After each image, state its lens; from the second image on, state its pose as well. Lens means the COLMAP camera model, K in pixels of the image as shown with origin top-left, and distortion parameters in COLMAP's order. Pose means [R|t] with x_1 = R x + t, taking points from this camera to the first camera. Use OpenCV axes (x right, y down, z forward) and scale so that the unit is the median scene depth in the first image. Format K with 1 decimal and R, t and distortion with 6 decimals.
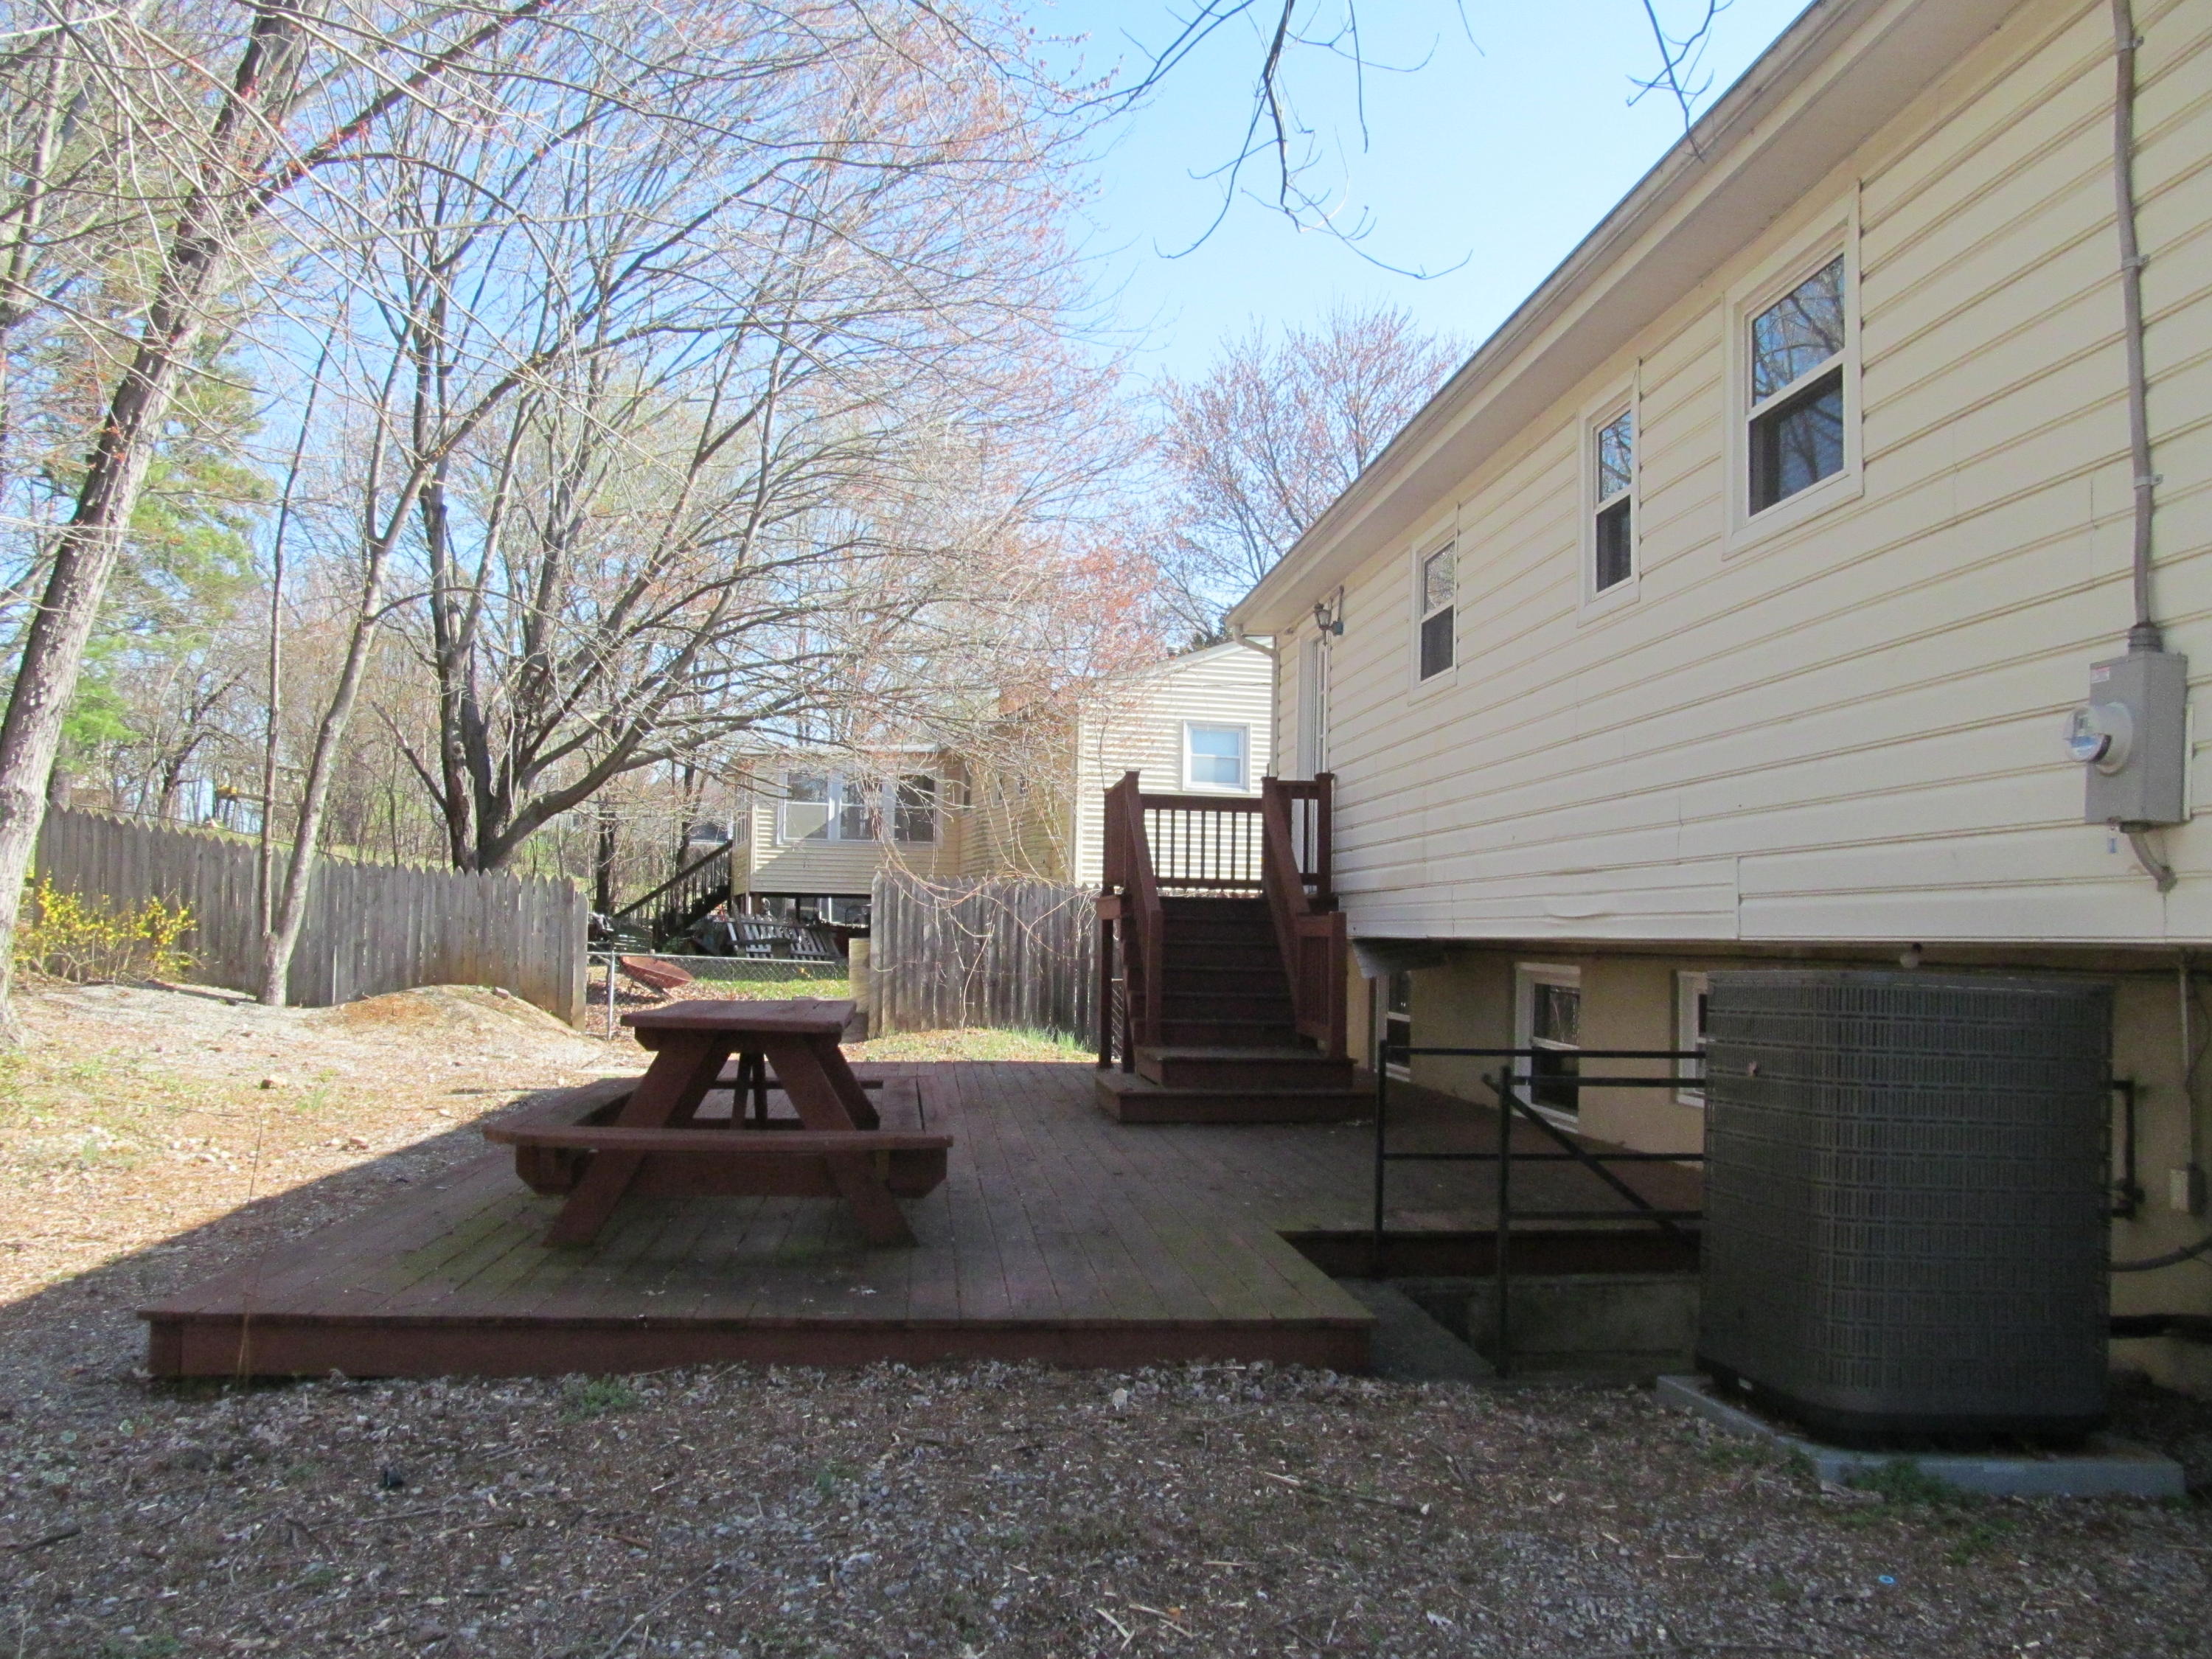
lens RADIAL K [[1846.7, 0, 1106.0], [0, 1846.7, 829.5], [0, 0, 1]] dist [-0.059811, 0.027619]
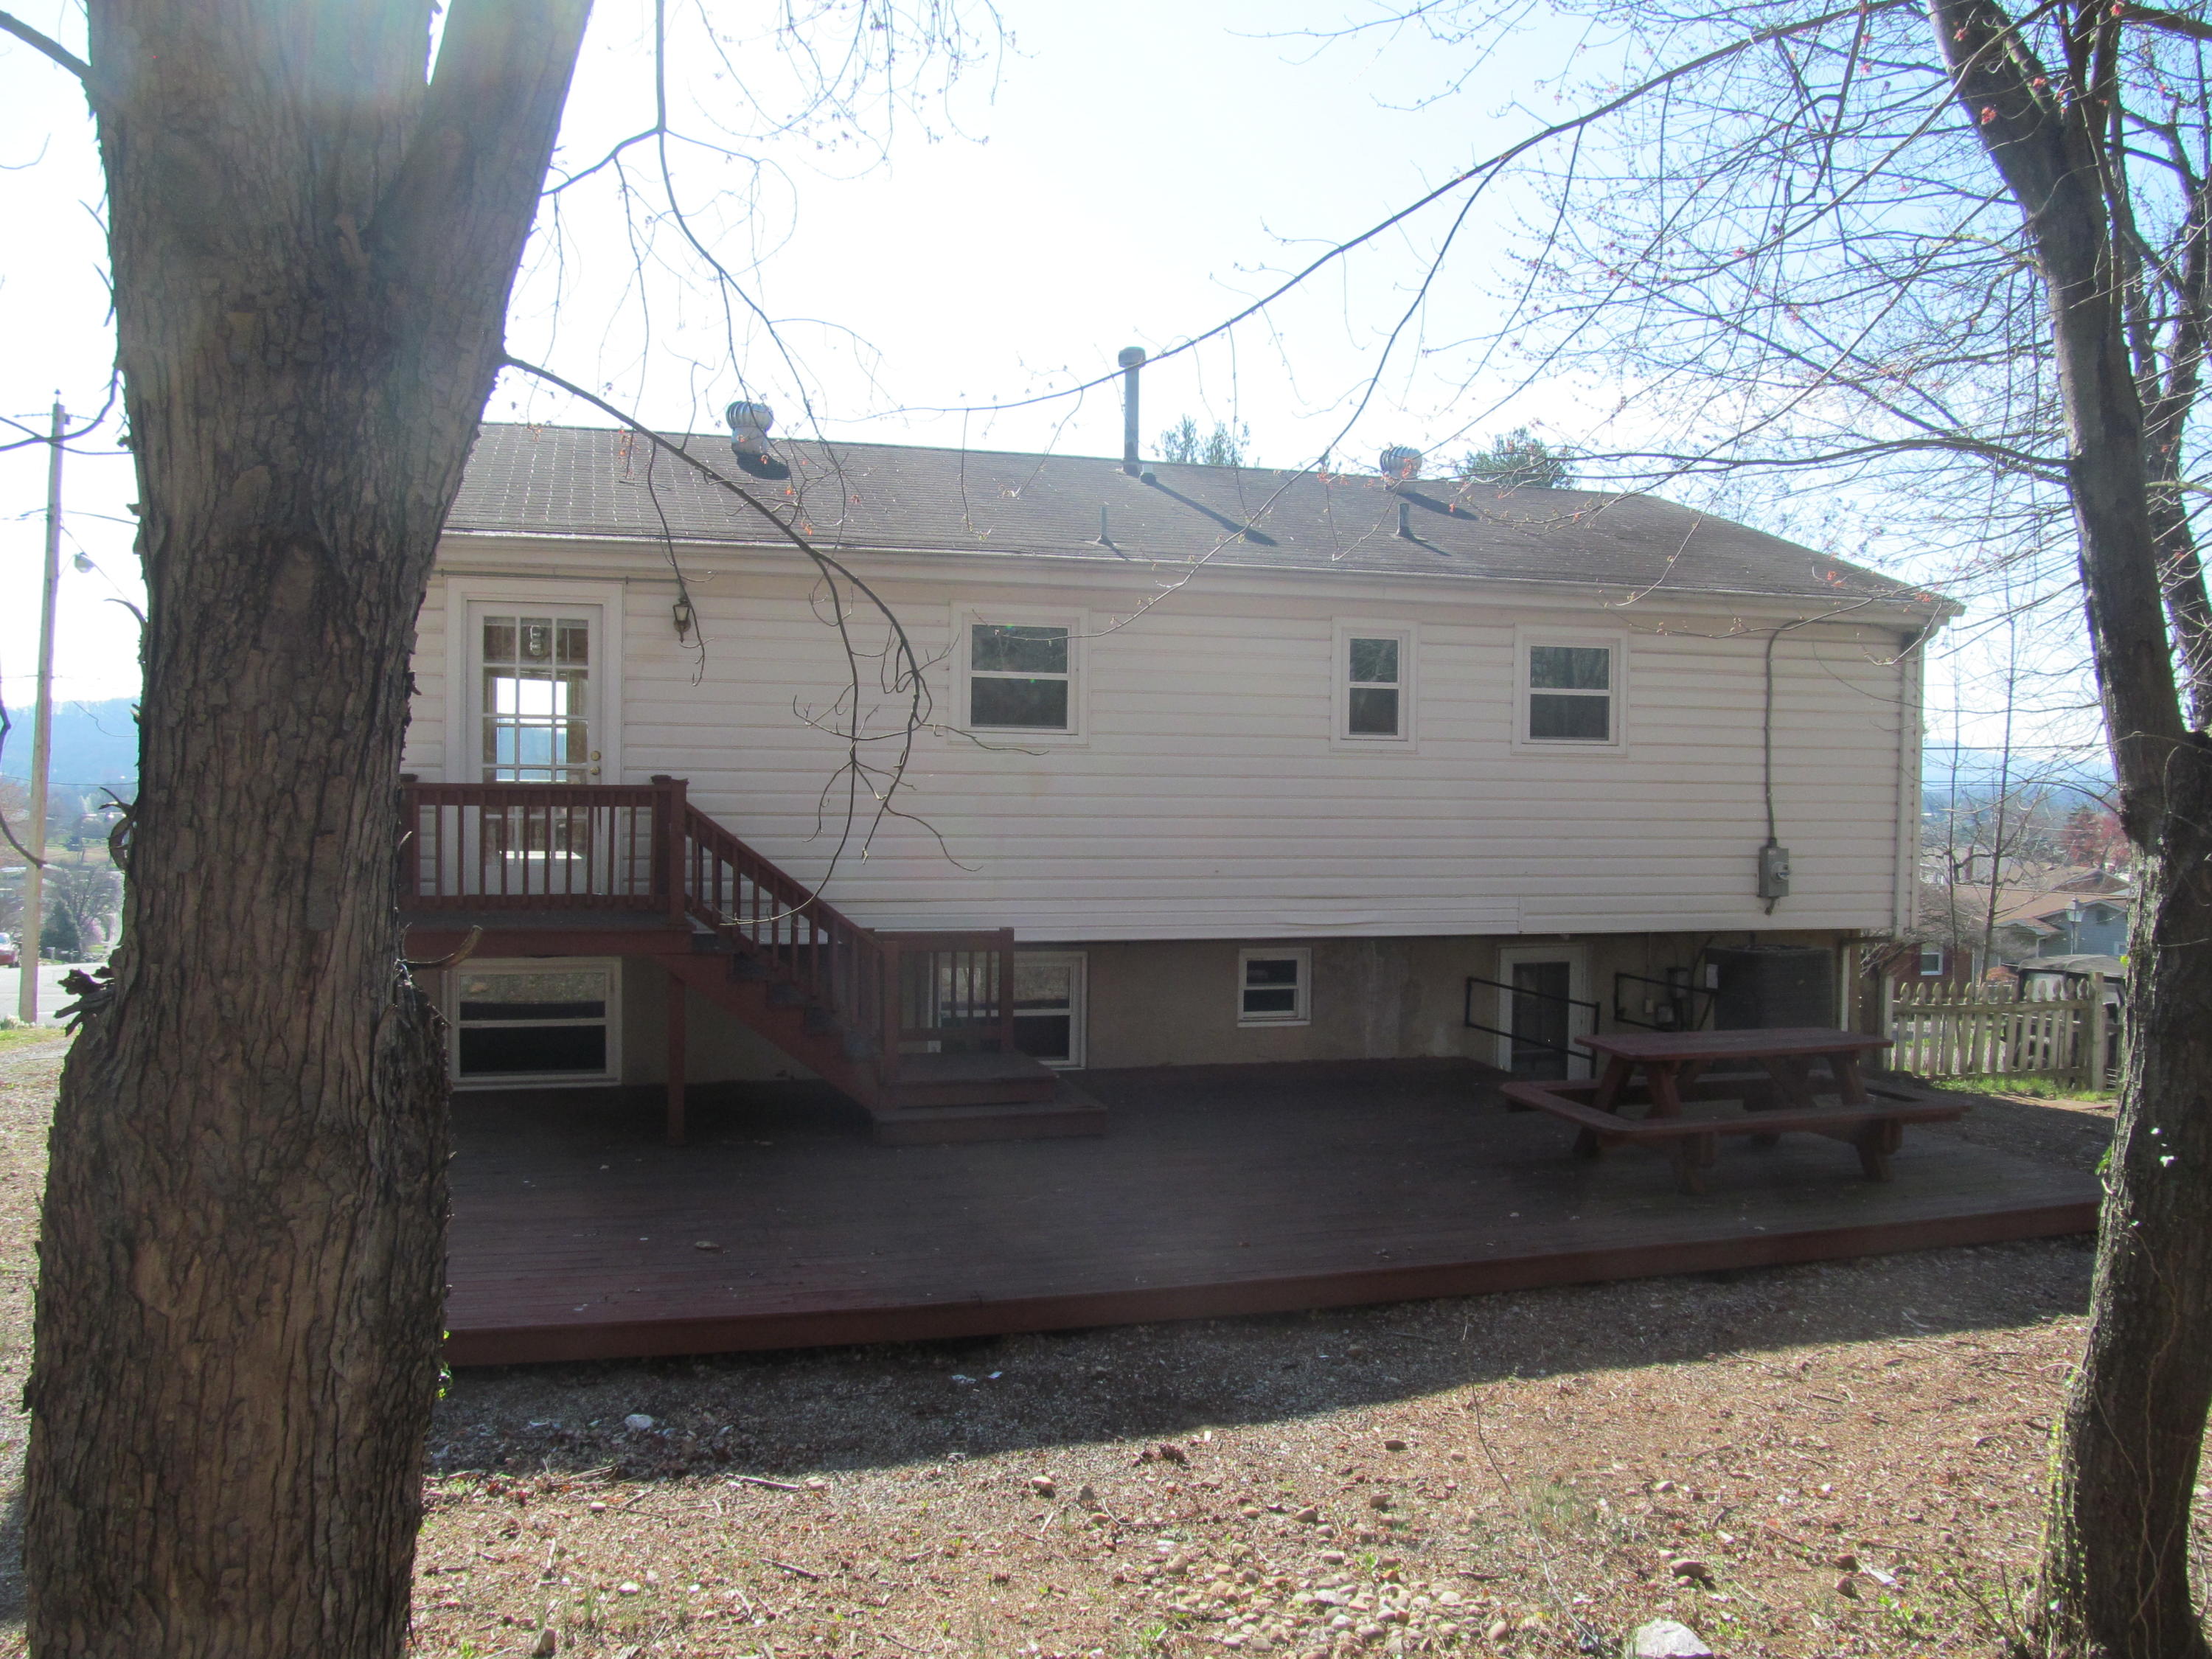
lens RADIAL K [[1846.7, 0, 1106.0], [0, 1846.7, 829.5], [0, 0, 1]] dist [-0.059811, 0.027619]
pose [[-0.190573, -0.049244, 0.980437, -2.471563], [-0.071734, 0.996770, 0.036121, -0.156395], [-0.979049, -0.063447, -0.193490, 2.788634]]
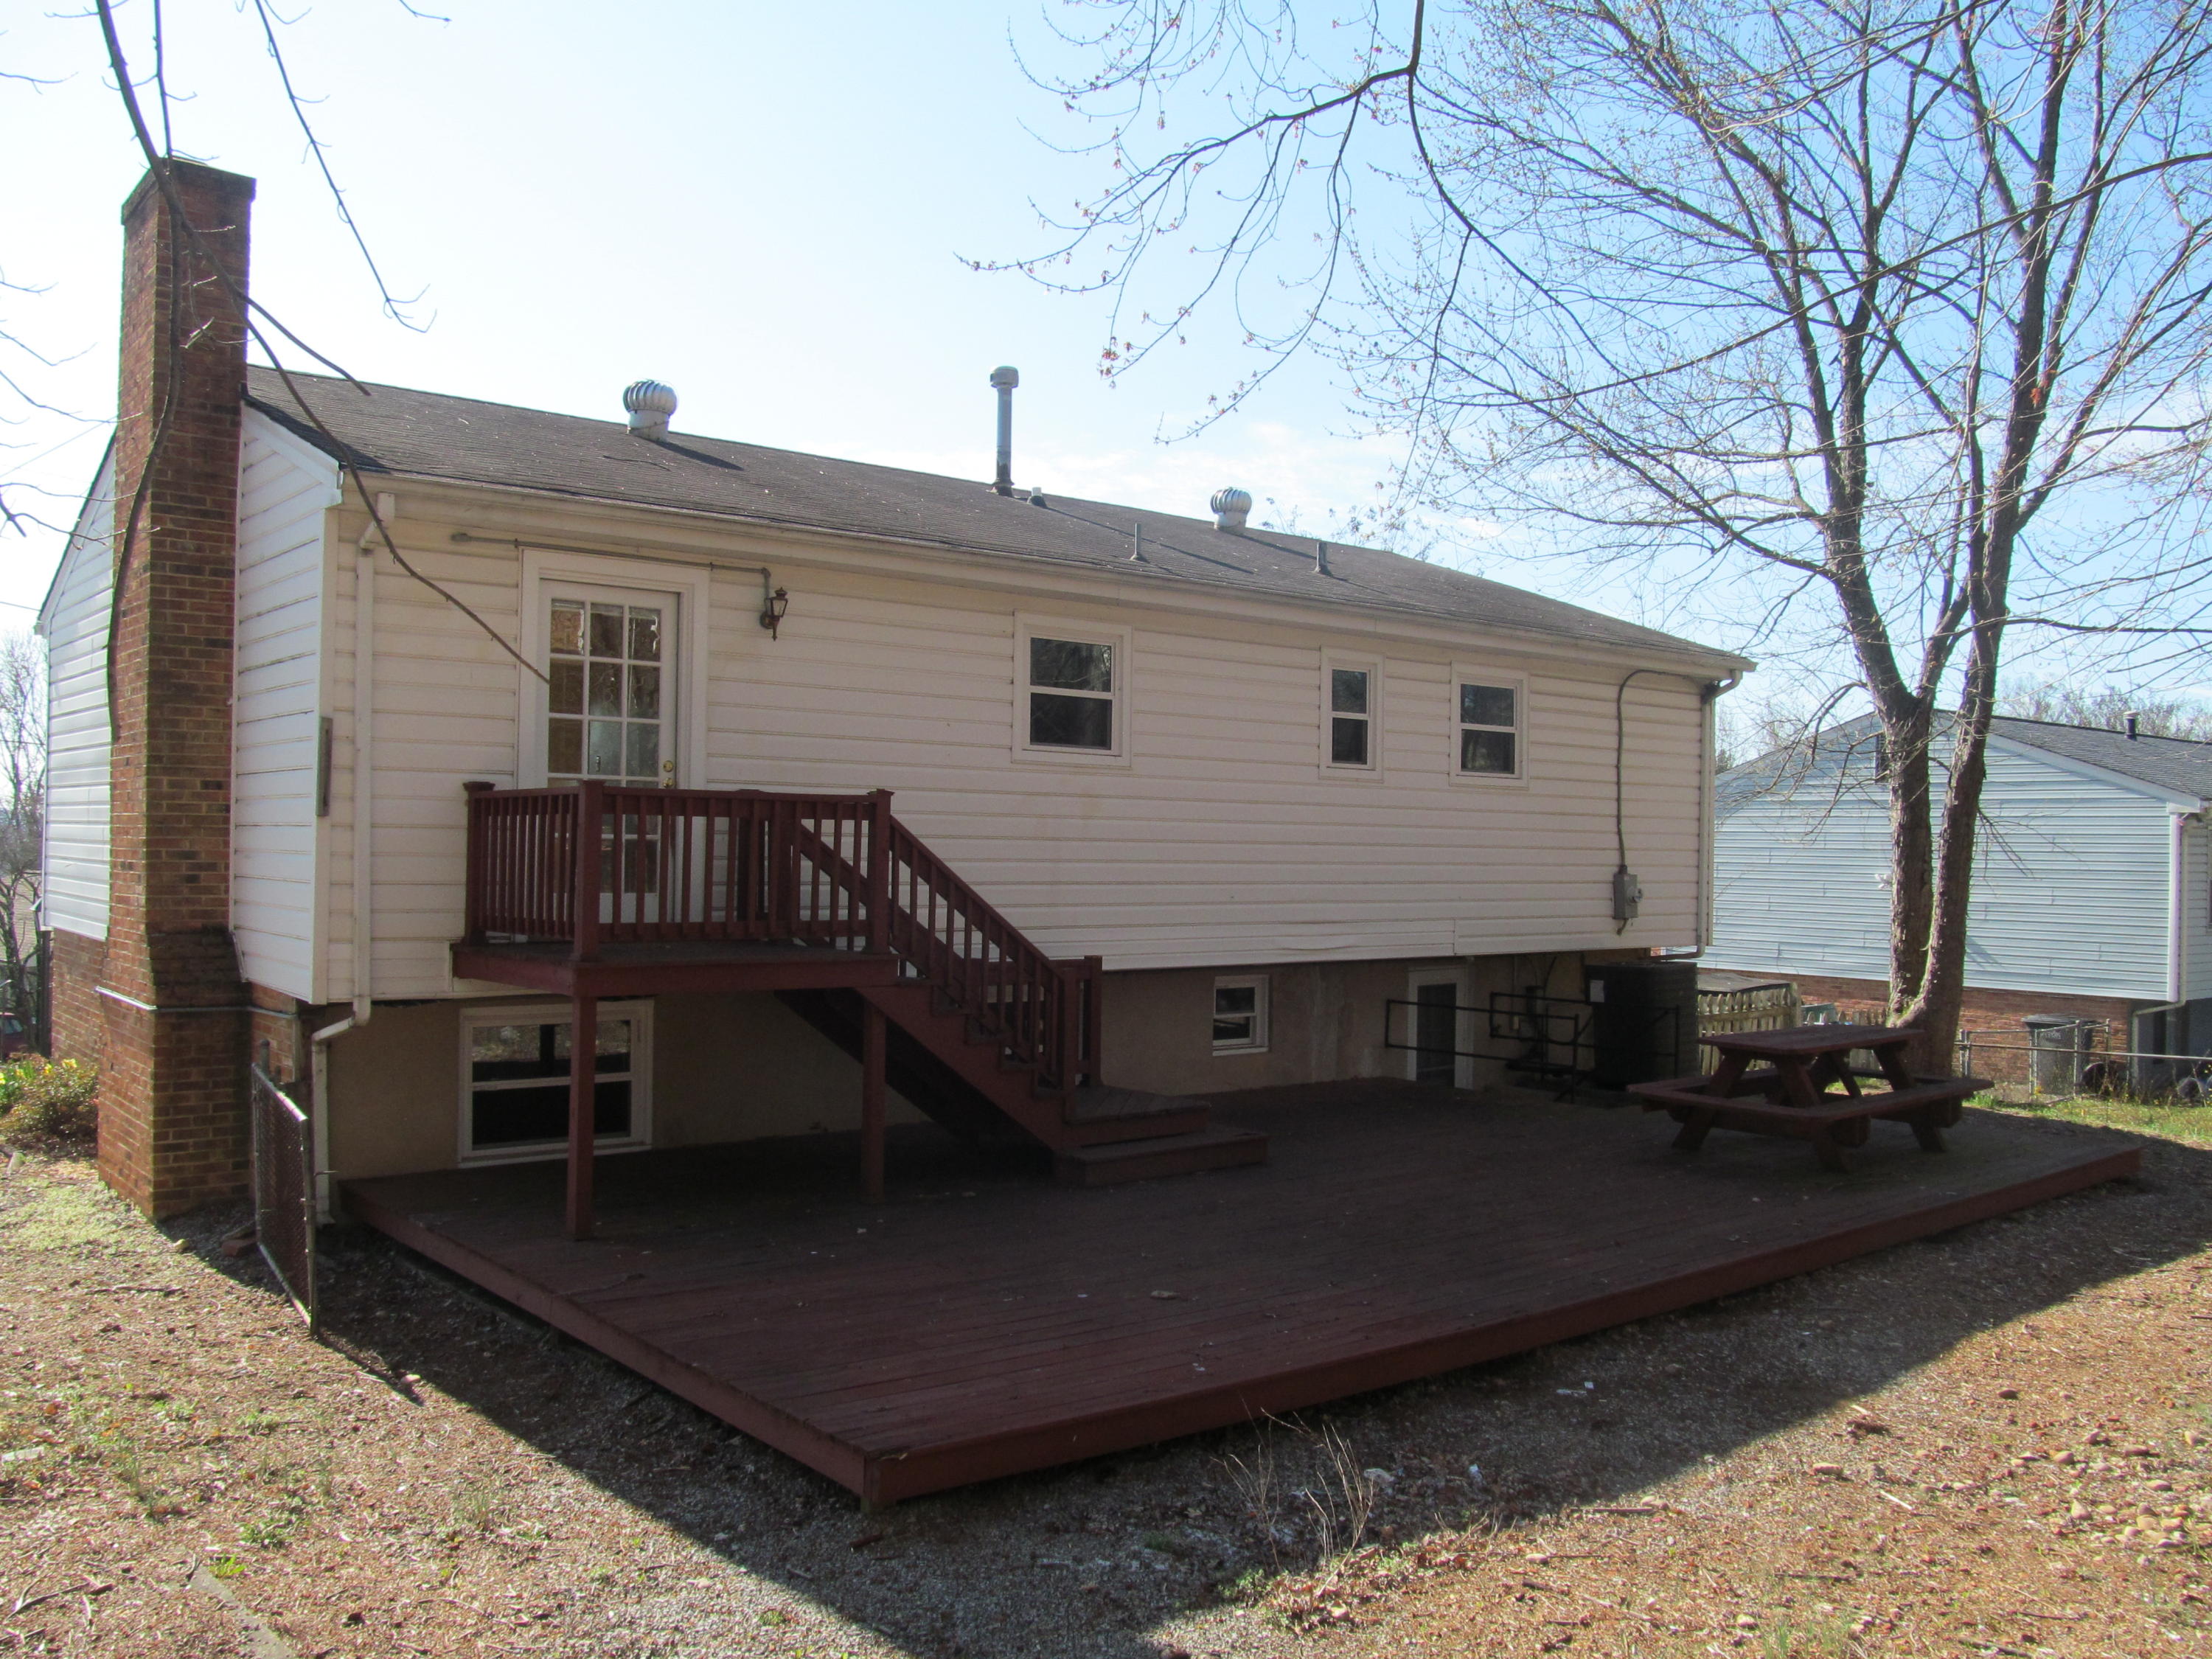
lens RADIAL K [[1846.7, 0, 1106.0], [0, 1846.7, 829.5], [0, 0, 1]] dist [-0.059811, 0.027619]
pose [[-0.562533, -0.018771, 0.826562, -1.906980], [-0.072560, 0.997005, -0.026741, -0.005532], [-0.823584, -0.075018, -0.562211, 3.892714]]
